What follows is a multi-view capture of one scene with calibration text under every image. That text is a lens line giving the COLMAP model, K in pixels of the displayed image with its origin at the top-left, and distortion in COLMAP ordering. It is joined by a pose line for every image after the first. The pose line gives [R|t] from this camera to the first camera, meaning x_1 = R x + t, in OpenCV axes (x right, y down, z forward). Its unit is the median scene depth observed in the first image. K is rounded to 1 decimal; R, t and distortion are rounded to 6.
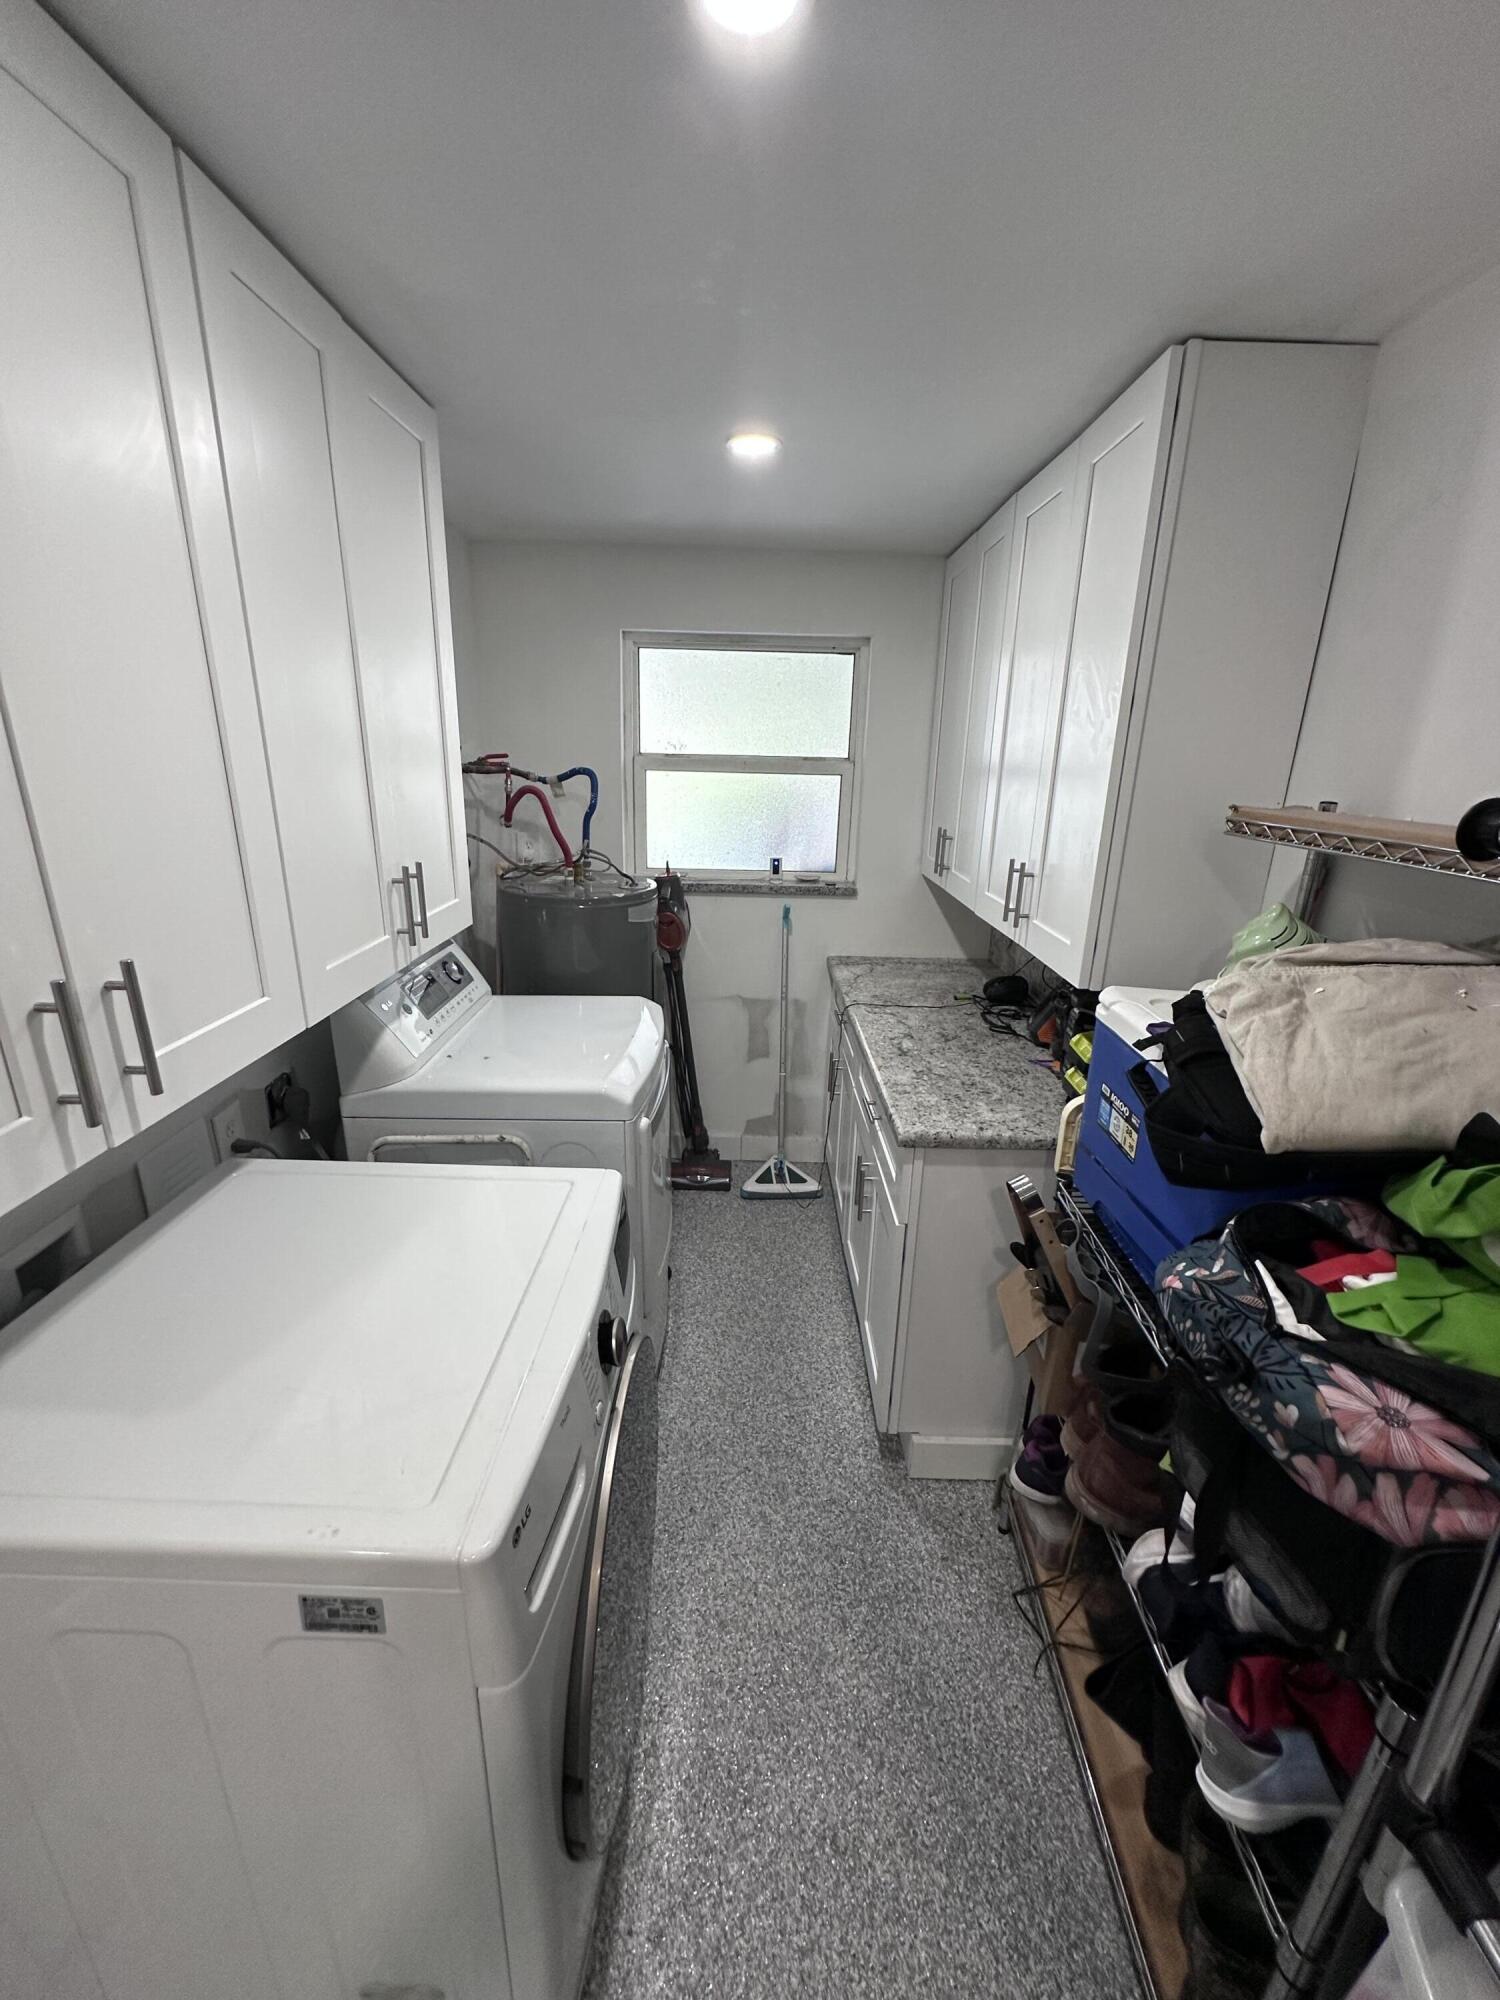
lens RADIAL K [[799.2, 0, 750.0], [0, 799.2, 1000.0], [0, 0, 1]] dist [-0.003279, 0.000344]
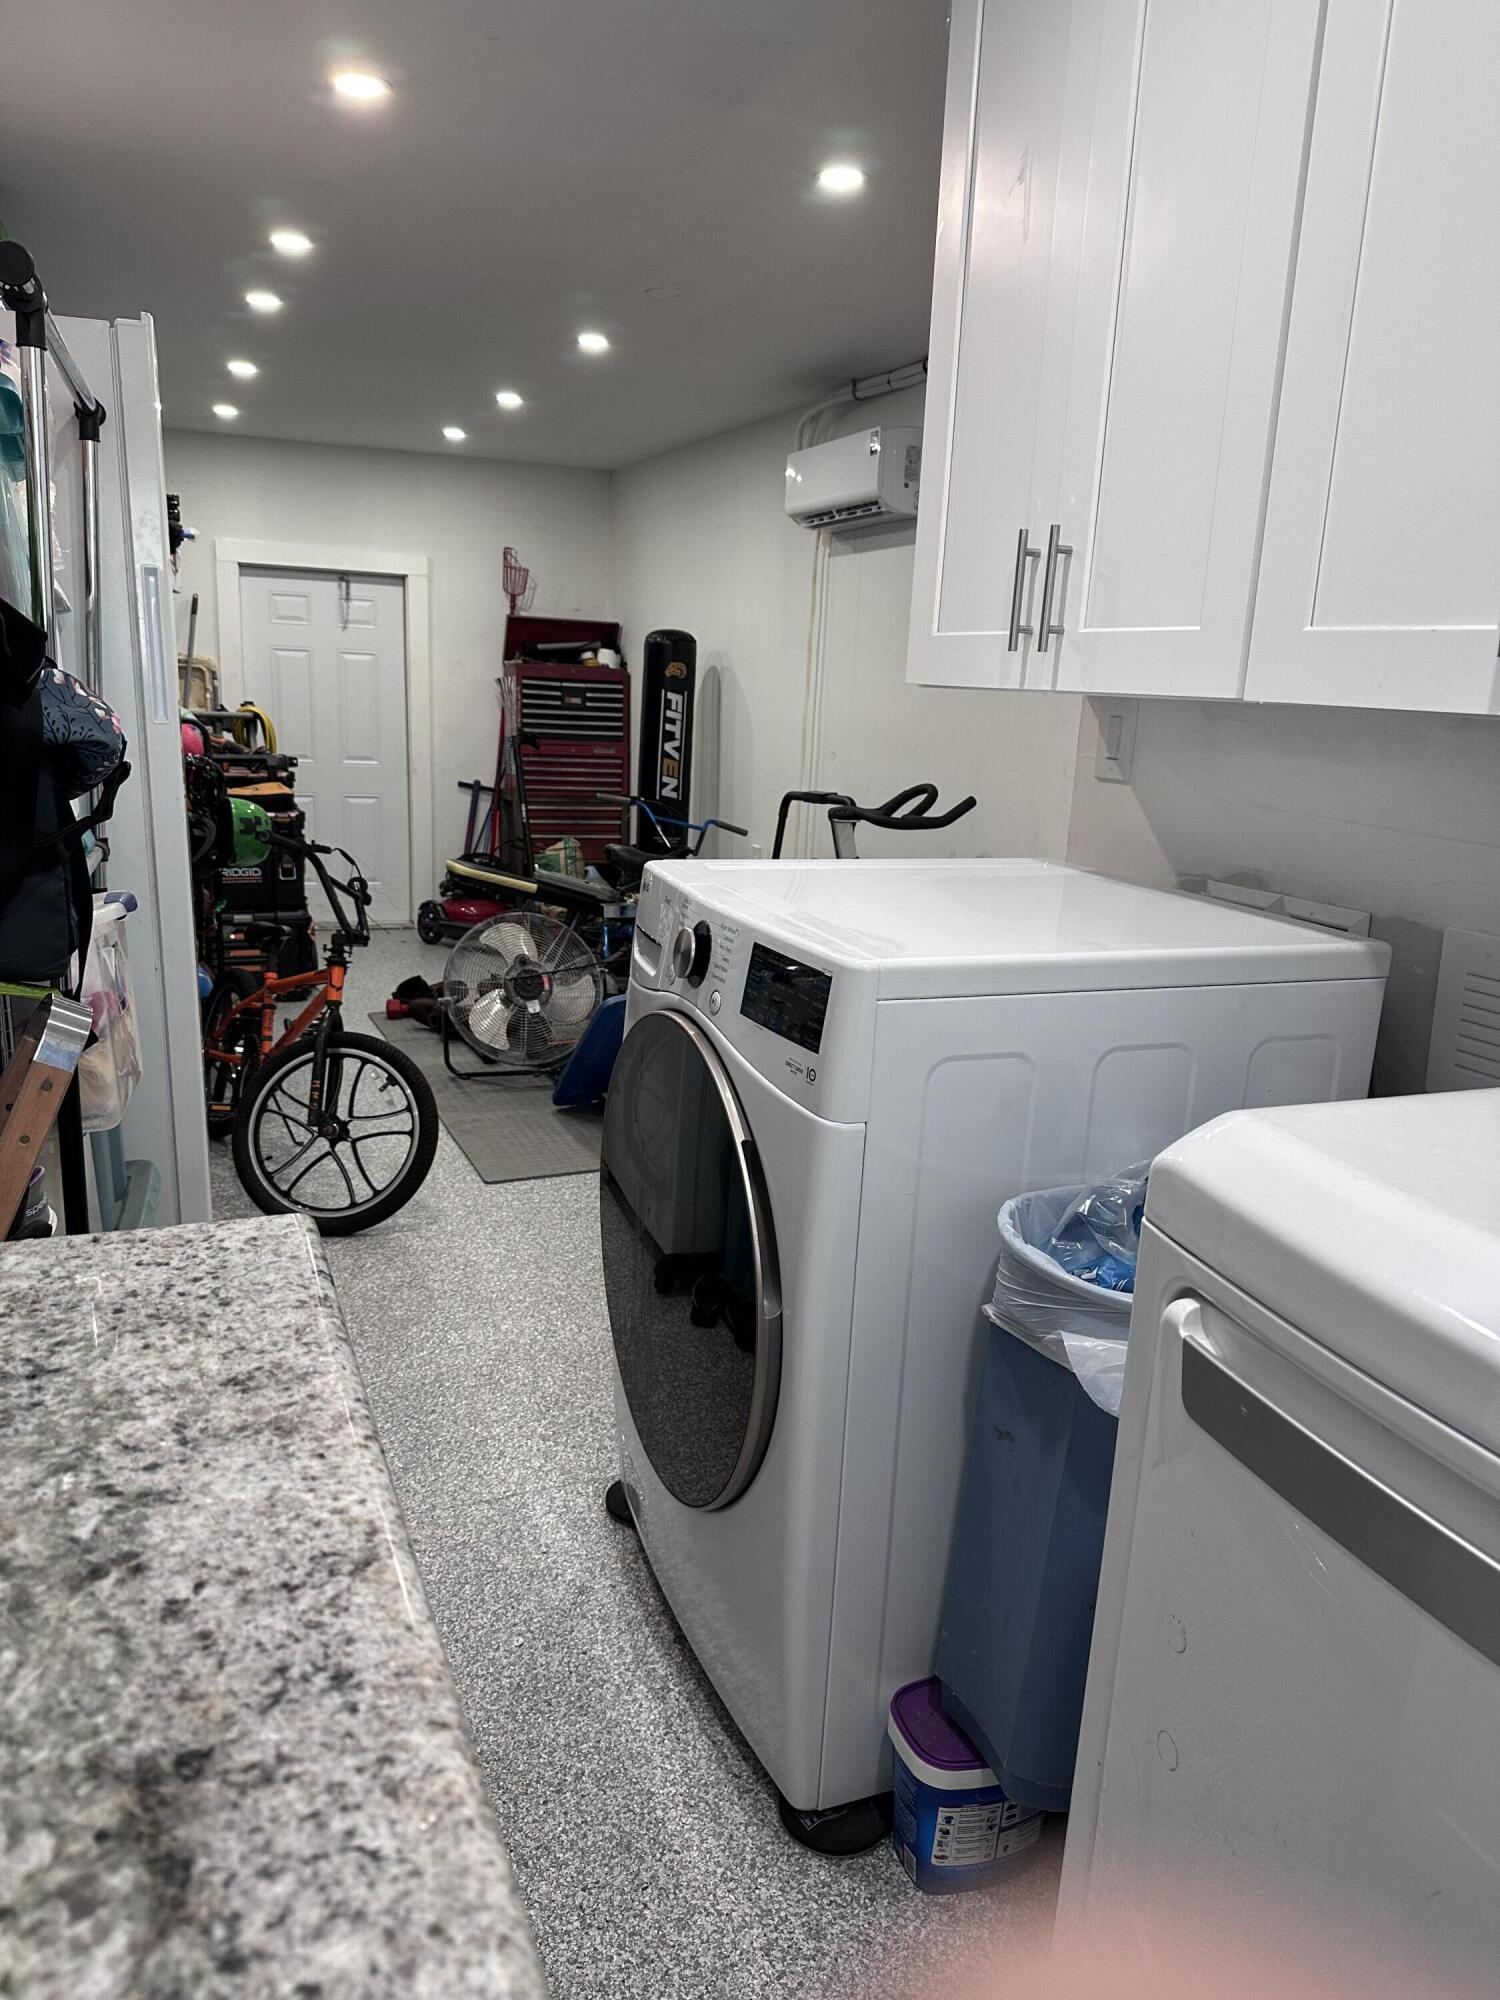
lens RADIAL K [[1436.8, 0, 750.0], [0, 1436.8, 1000.0], [0, 0, 1]] dist [0.007670, -0.004441]
pose [[-0.921480, 0.023751, -0.387700, 0.226527], [-0.177878, 0.861514, 0.475556, -0.177180], [0.345304, 0.507178, -0.789643, 1.348720]]
